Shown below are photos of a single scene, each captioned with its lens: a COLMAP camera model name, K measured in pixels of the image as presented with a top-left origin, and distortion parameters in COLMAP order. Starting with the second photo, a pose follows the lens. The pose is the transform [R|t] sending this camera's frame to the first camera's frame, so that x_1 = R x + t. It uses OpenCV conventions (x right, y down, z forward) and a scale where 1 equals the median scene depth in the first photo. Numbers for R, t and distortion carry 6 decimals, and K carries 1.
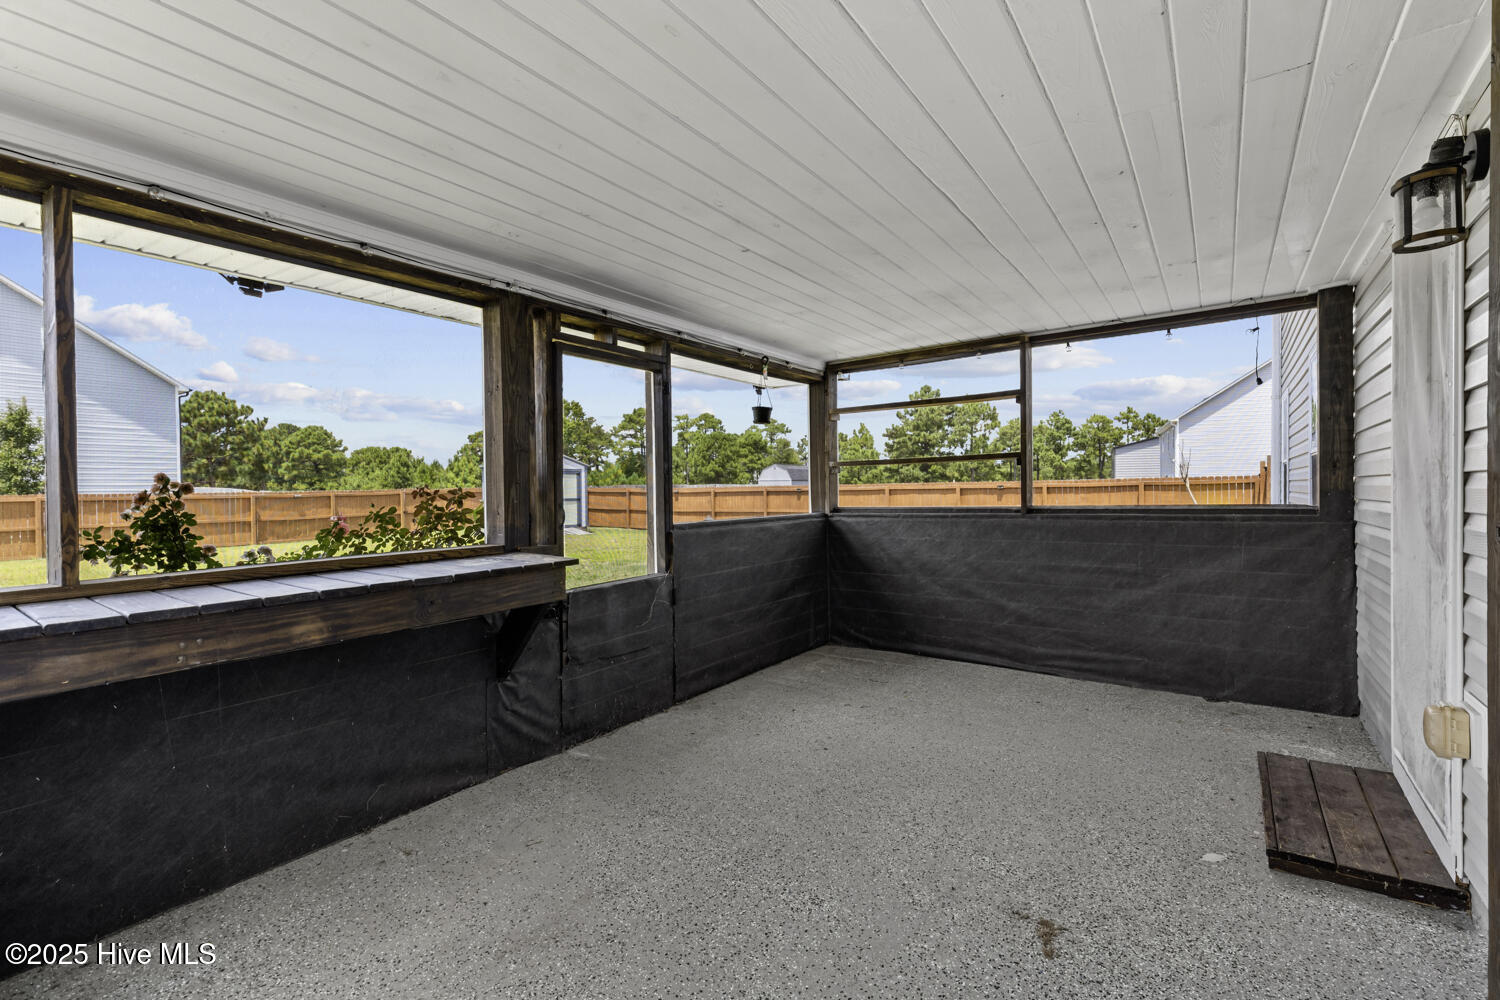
lens RADIAL K [[671.1, 0, 757.9], [0, 671.1, 497.5], [0, 0, 1]] dist [0.005240, -0.000983]
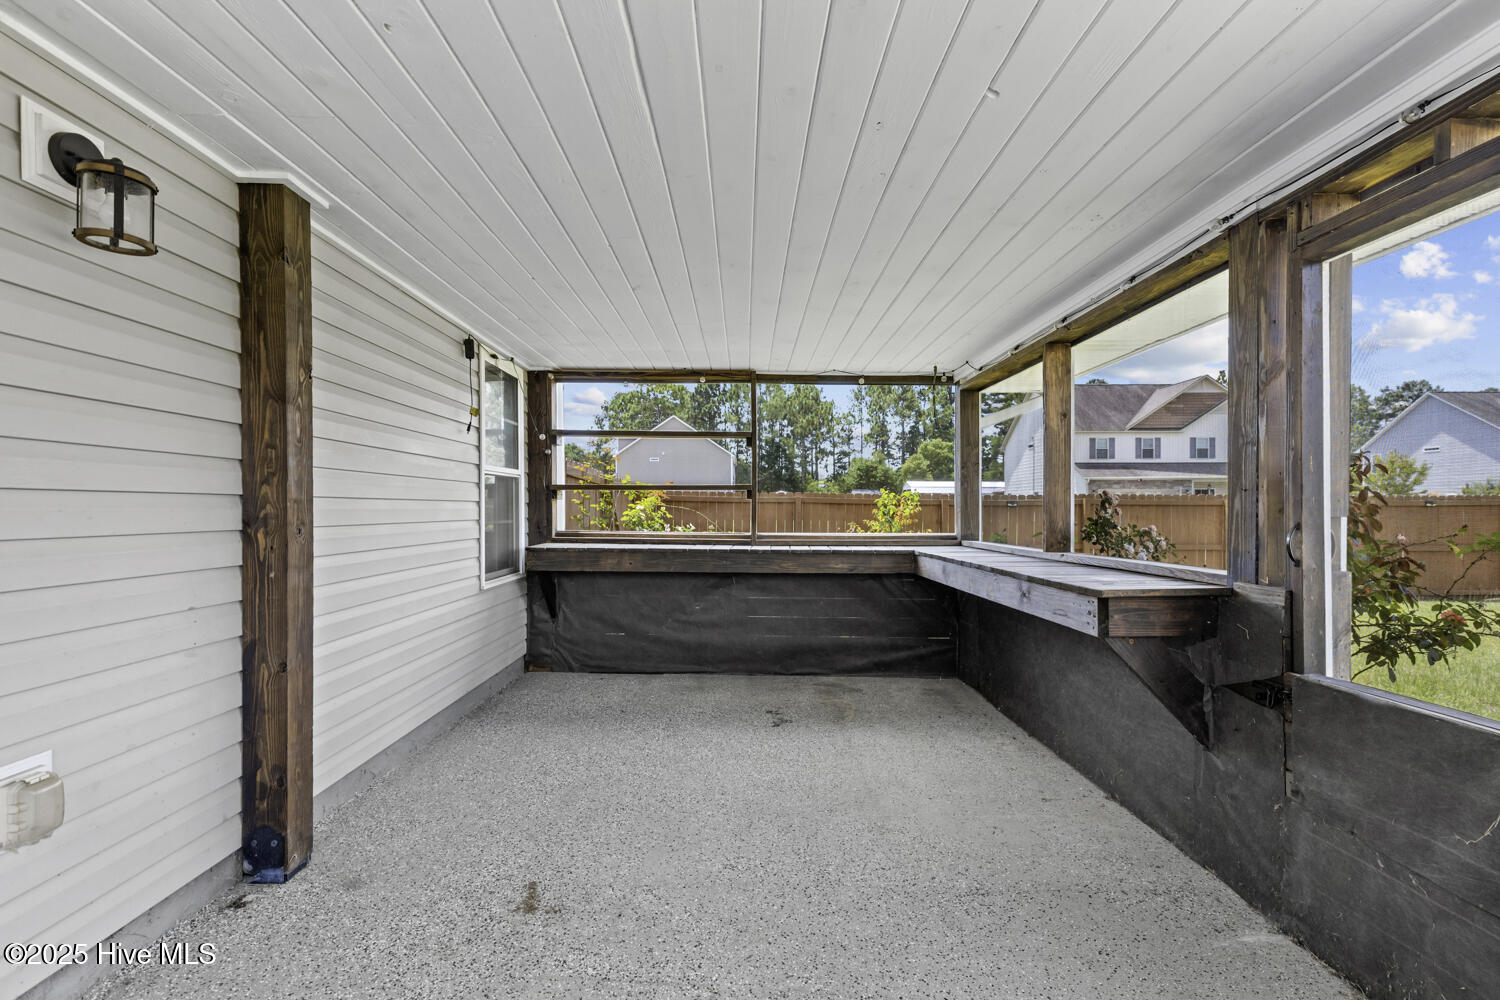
lens RADIAL K [[671.1, 0, 757.9], [0, 671.1, 497.5], [0, 0, 1]] dist [0.005240, -0.000983]
pose [[-0.804506, 0.003990, -0.593931, 0.162895], [0.002249, 0.999991, 0.003671, -0.006068], [0.593940, 0.001617, -0.804508, 0.439061]]
